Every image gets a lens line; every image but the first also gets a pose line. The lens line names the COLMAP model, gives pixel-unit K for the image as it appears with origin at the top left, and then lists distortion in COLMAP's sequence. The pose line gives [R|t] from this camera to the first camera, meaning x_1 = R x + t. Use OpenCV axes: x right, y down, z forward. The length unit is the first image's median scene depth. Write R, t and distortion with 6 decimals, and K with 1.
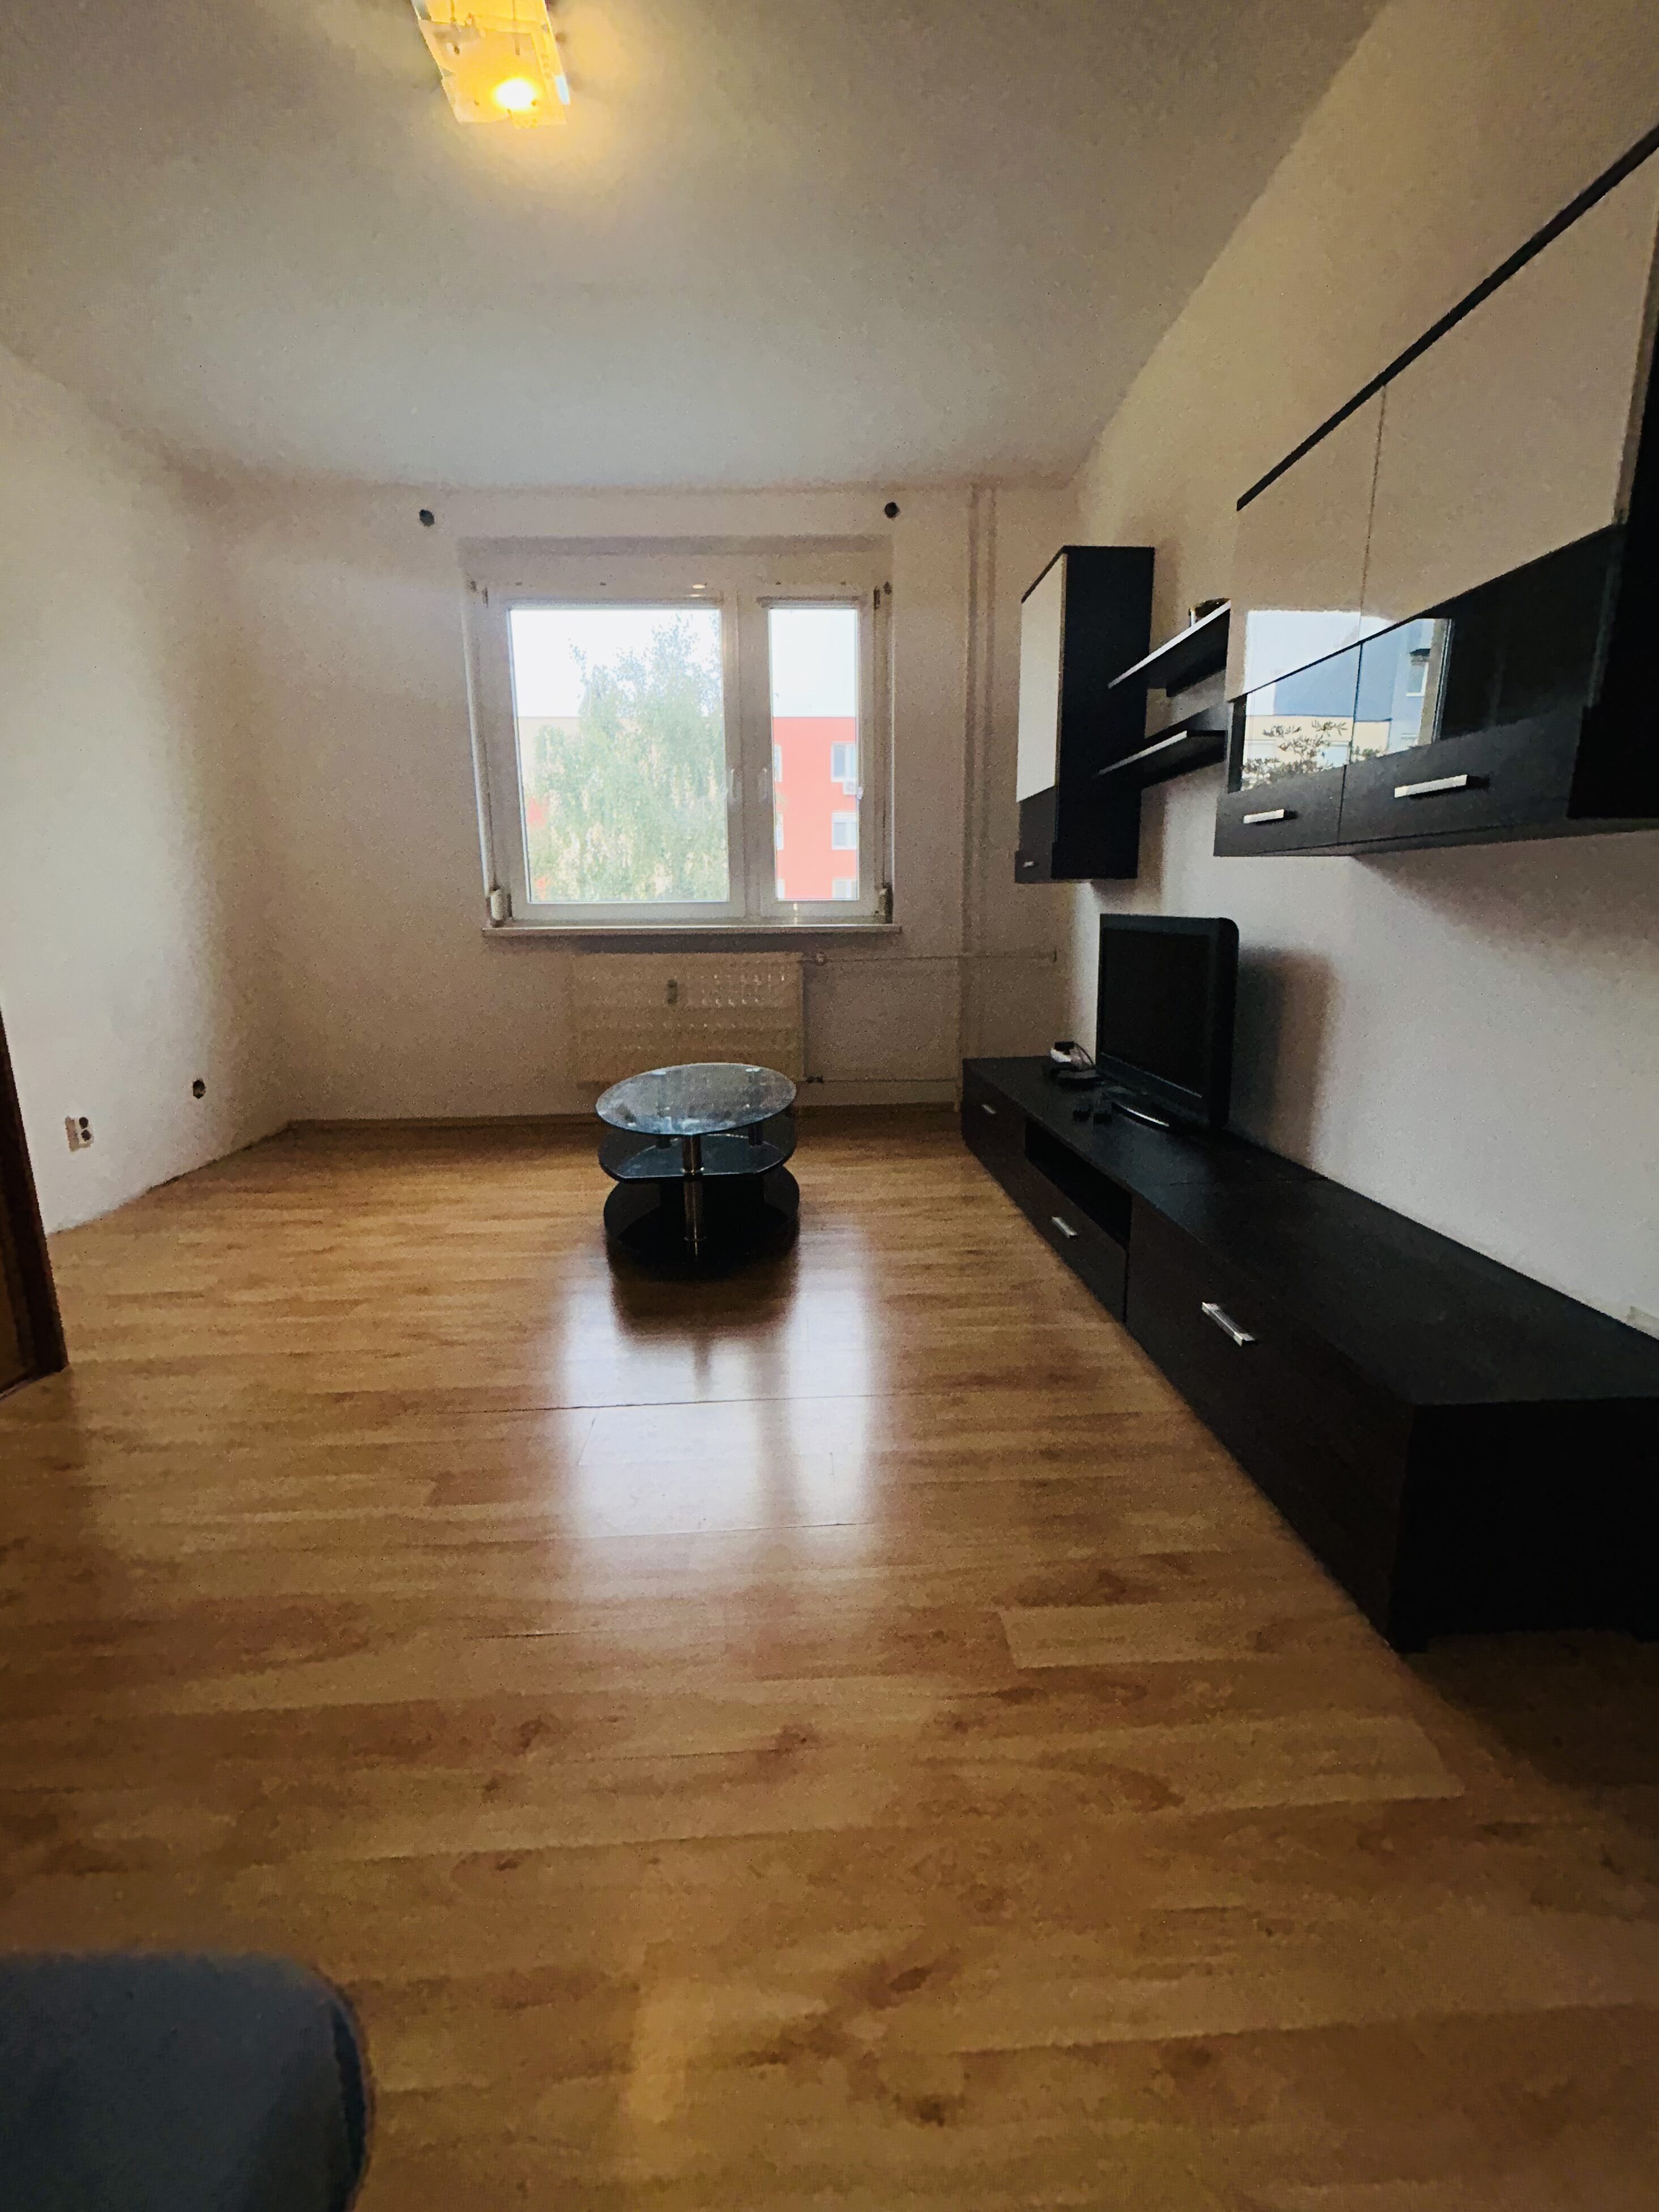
lens RADIAL K [[902.9, 0, 836.4], [0, 902.9, 1104.0], [0, 0, 1]] dist [-0.001145, 0.000165]
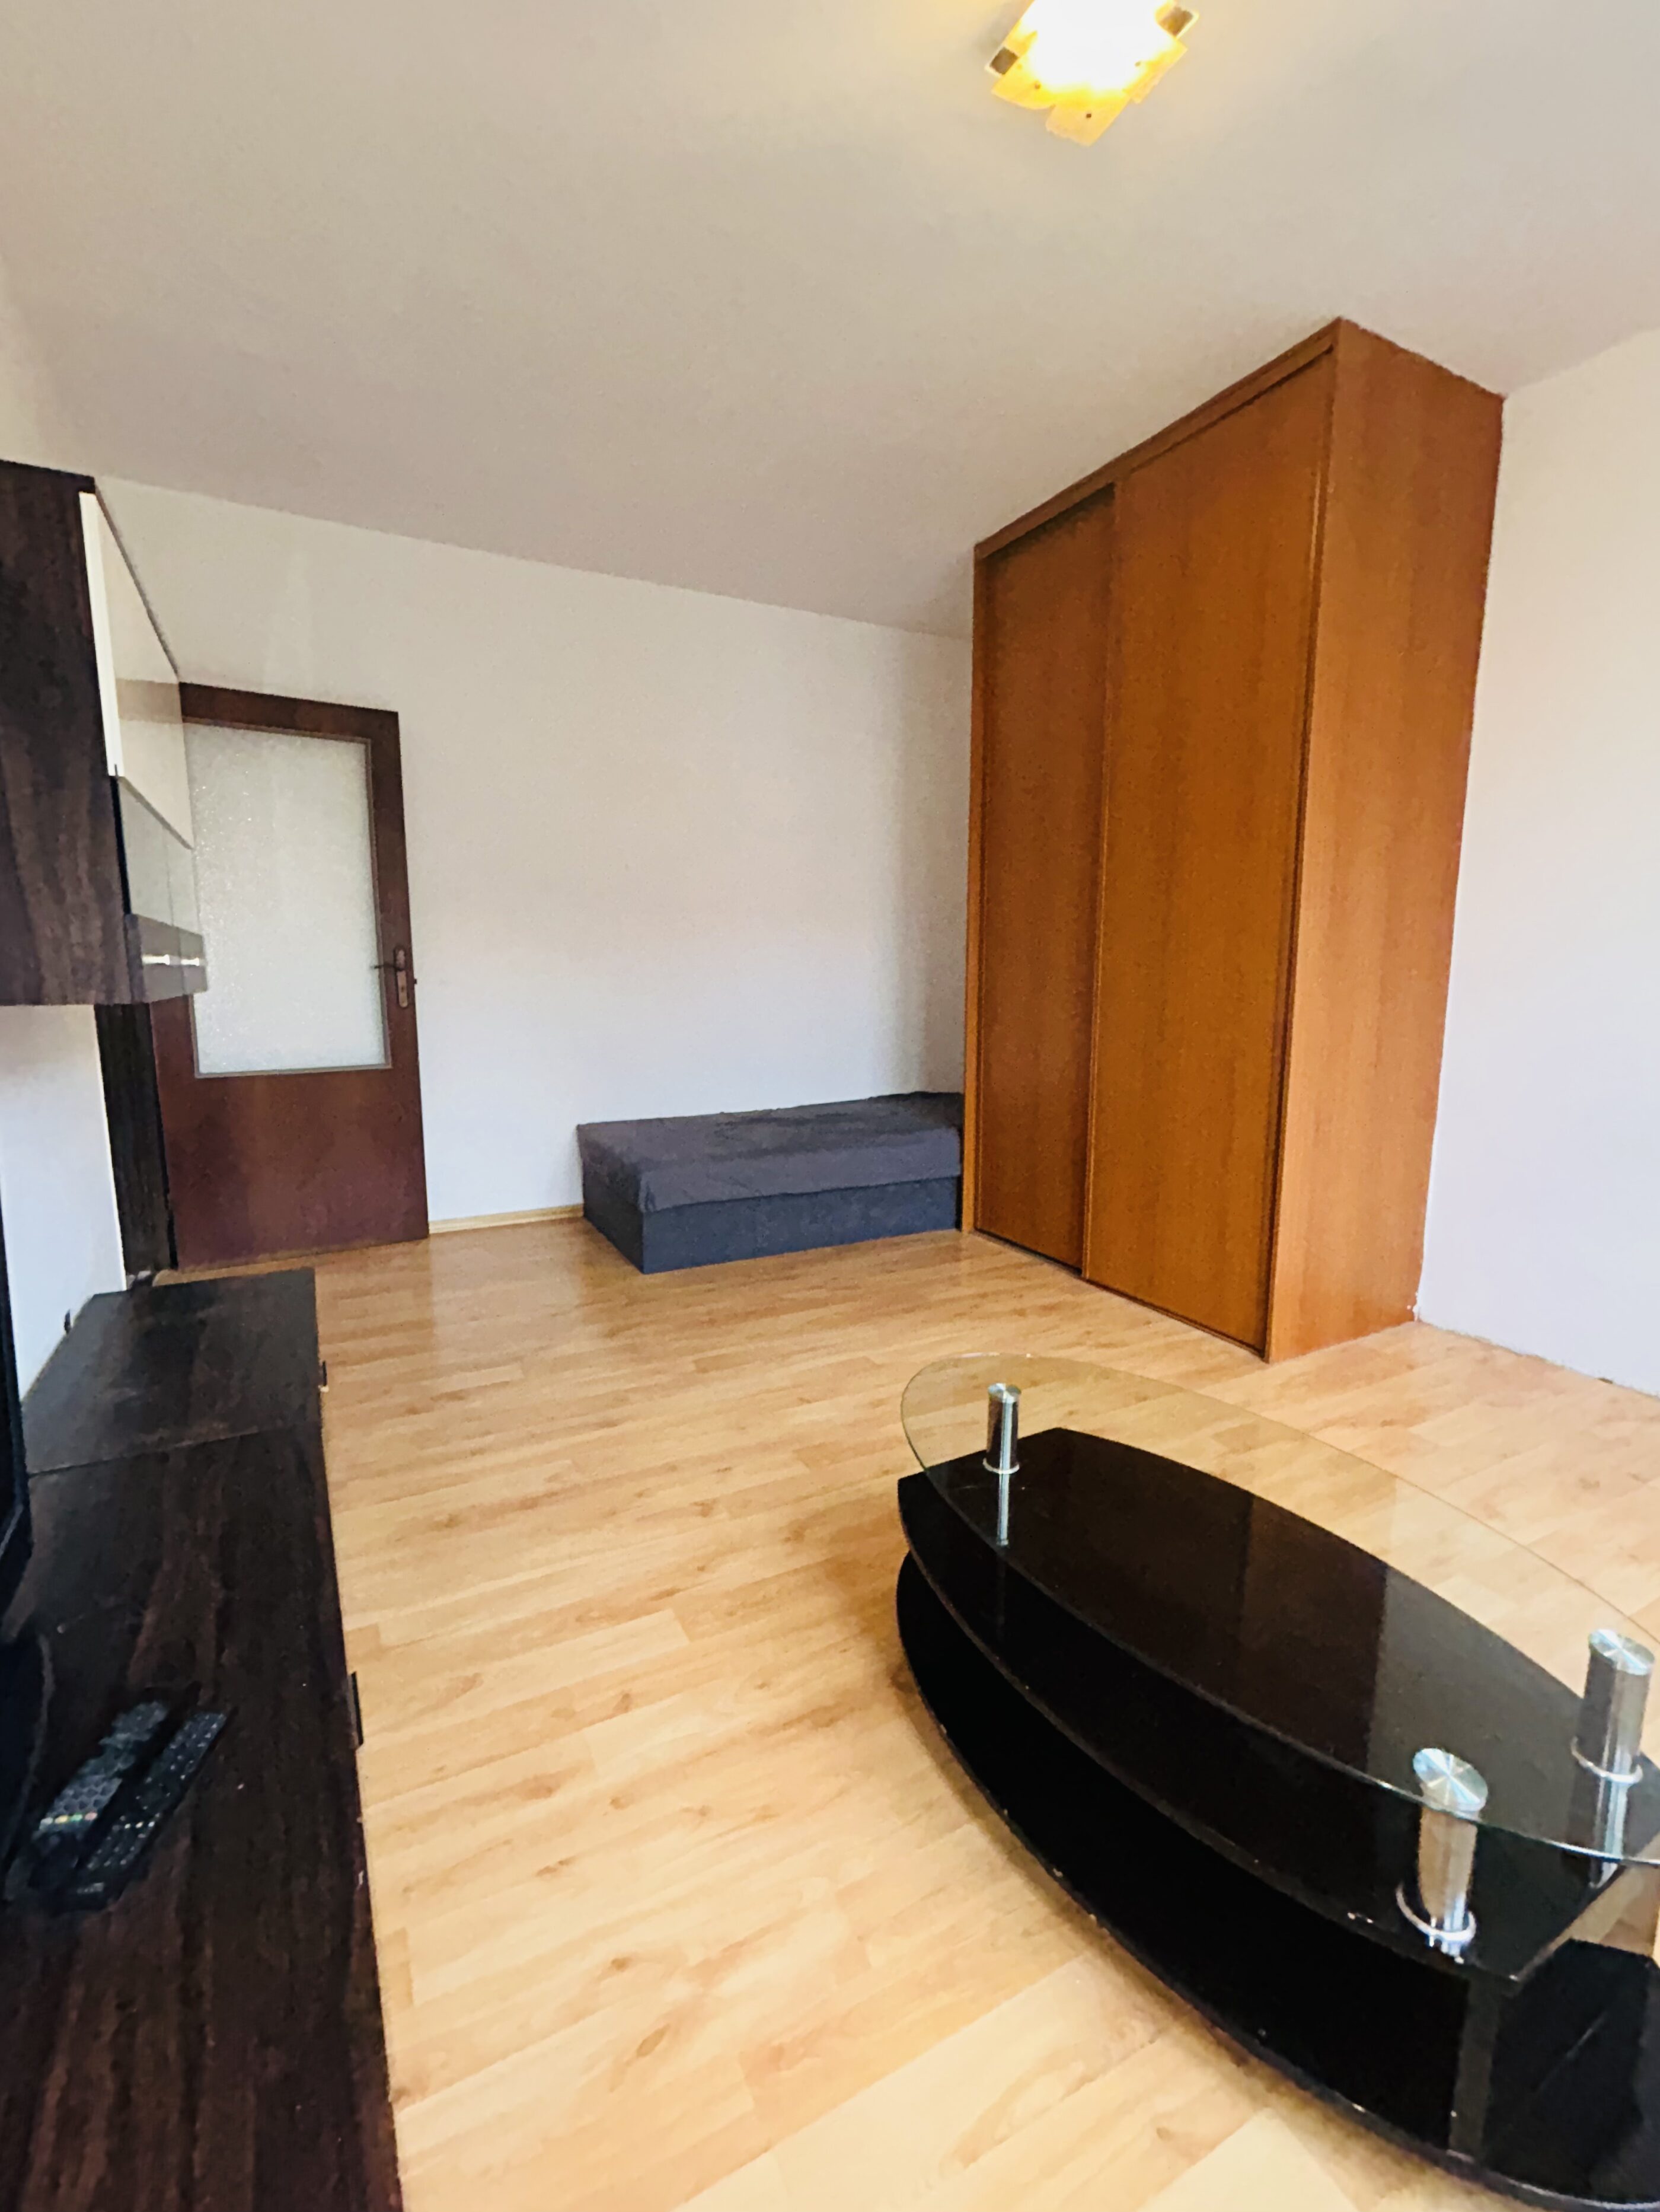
lens RADIAL K [[967.3, 0, 809.5], [0, 967.3, 1097.0], [0, 0, 1]] dist [0.000002, 0.000072]
pose [[-0.914131, 0.069699, -0.399384, 0.329646], [-0.071705, 0.941786, 0.328479, -0.595115], [0.399028, 0.328910, -0.855917, 2.275767]]
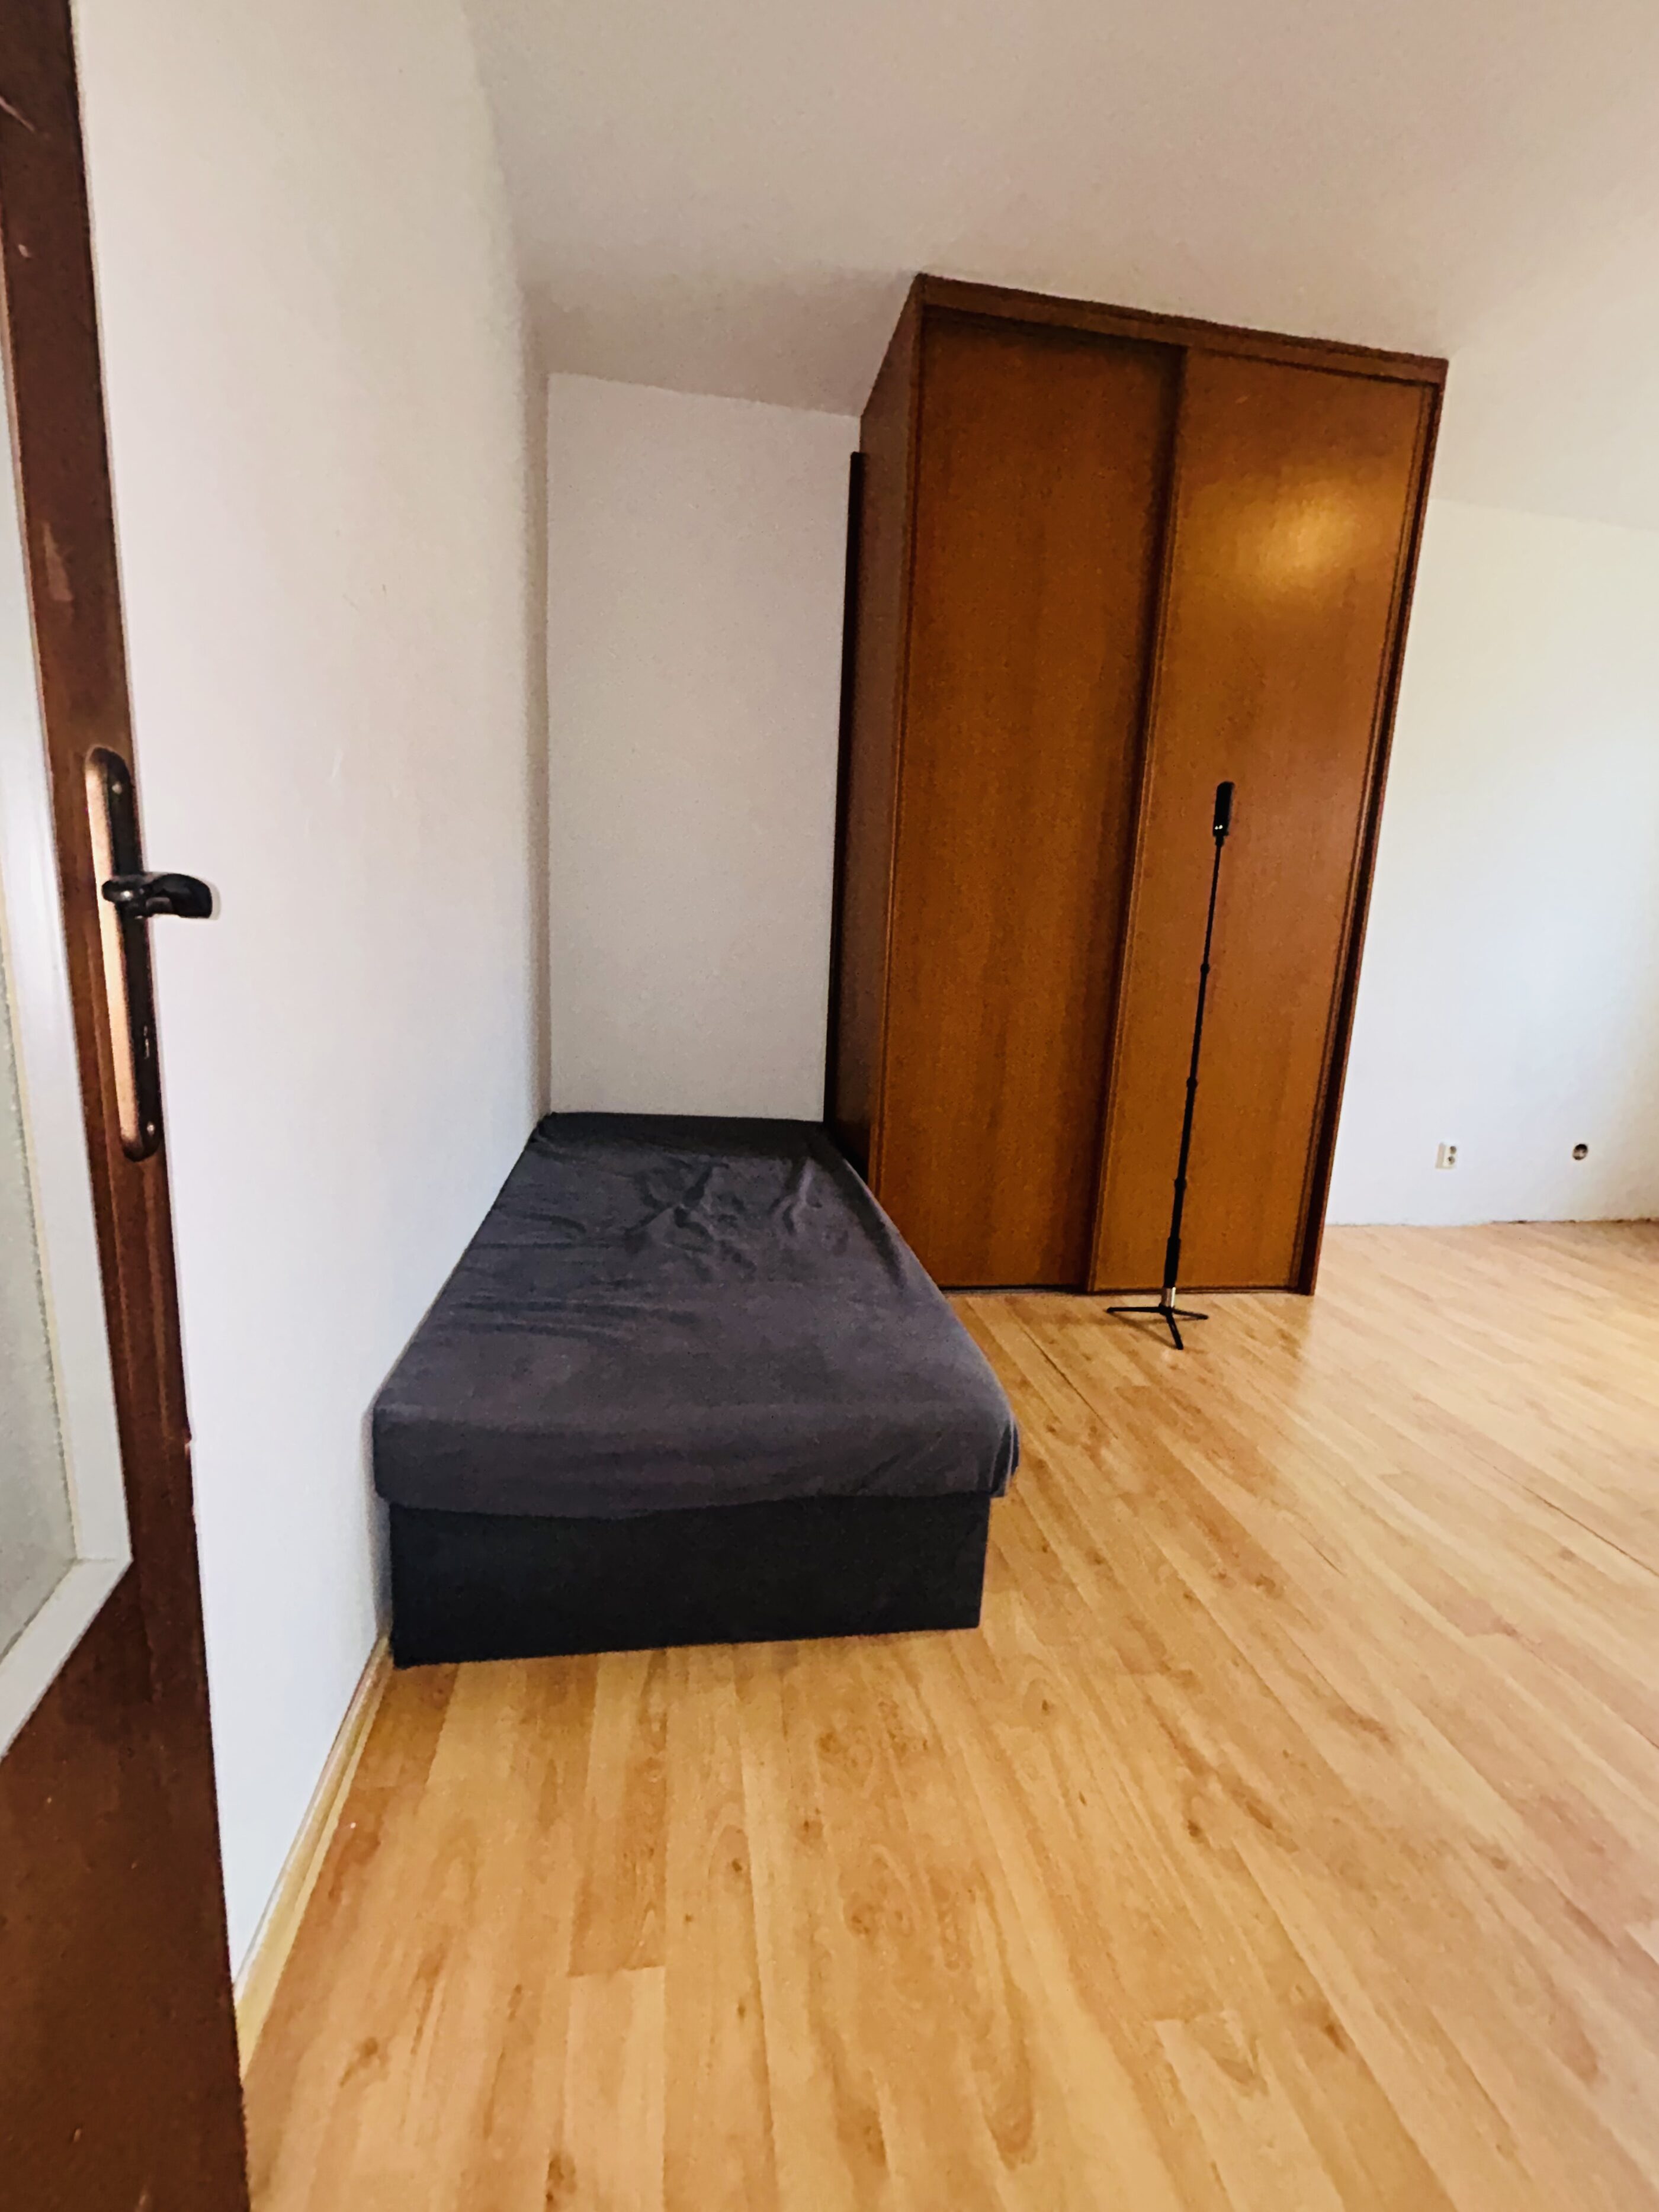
lens RADIAL K [[966.0, 0, 829.5], [0, 966.0, 1106.0], [0, 0, 1]] dist [-0.003921, -0.000270]
pose [[0.107036, 0.194645, -0.975016, 0.650163], [-0.246277, 0.955280, 0.163669, -0.079545], [0.963271, 0.222605, 0.150185, -0.053603]]
